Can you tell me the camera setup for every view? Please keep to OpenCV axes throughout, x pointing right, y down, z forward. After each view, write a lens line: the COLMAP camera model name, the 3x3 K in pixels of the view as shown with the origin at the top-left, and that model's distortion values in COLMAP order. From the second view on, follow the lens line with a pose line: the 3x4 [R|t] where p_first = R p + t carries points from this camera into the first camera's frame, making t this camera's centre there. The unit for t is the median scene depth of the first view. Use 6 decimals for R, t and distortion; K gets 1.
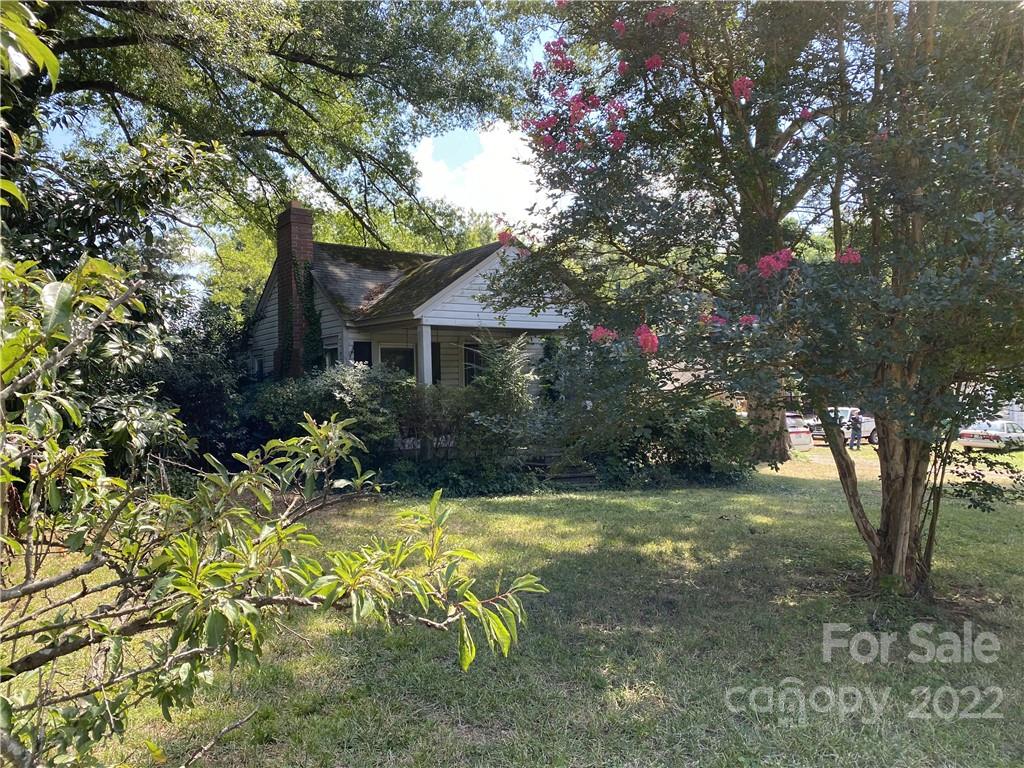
lens RADIAL K [[747.2, 0, 512.0], [0, 747.2, 384.0], [0, 0, 1]] dist [0.048369, -0.002026]
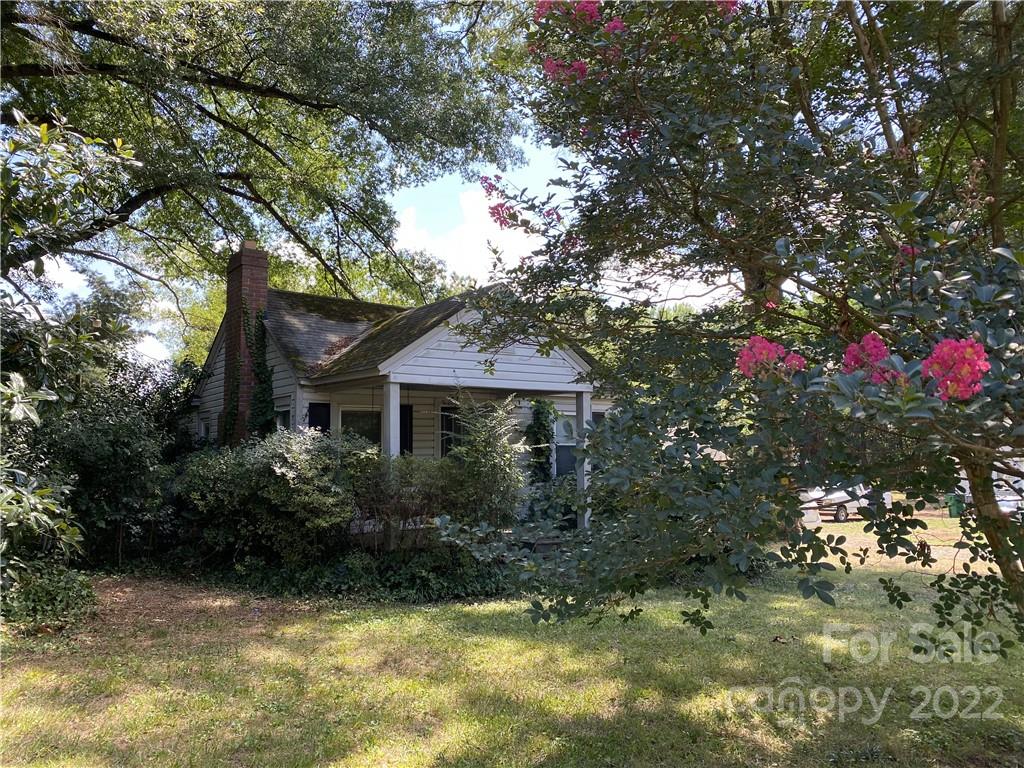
lens RADIAL K [[747.2, 0, 512.0], [0, 747.2, 384.0], [0, 0, 1]] dist [0.048369, -0.002026]
pose [[0.999622, 0.011020, 0.025203, -0.003846], [-0.008774, 0.996122, -0.087549, -0.004917], [-0.026070, 0.087294, 0.995841, 0.127513]]
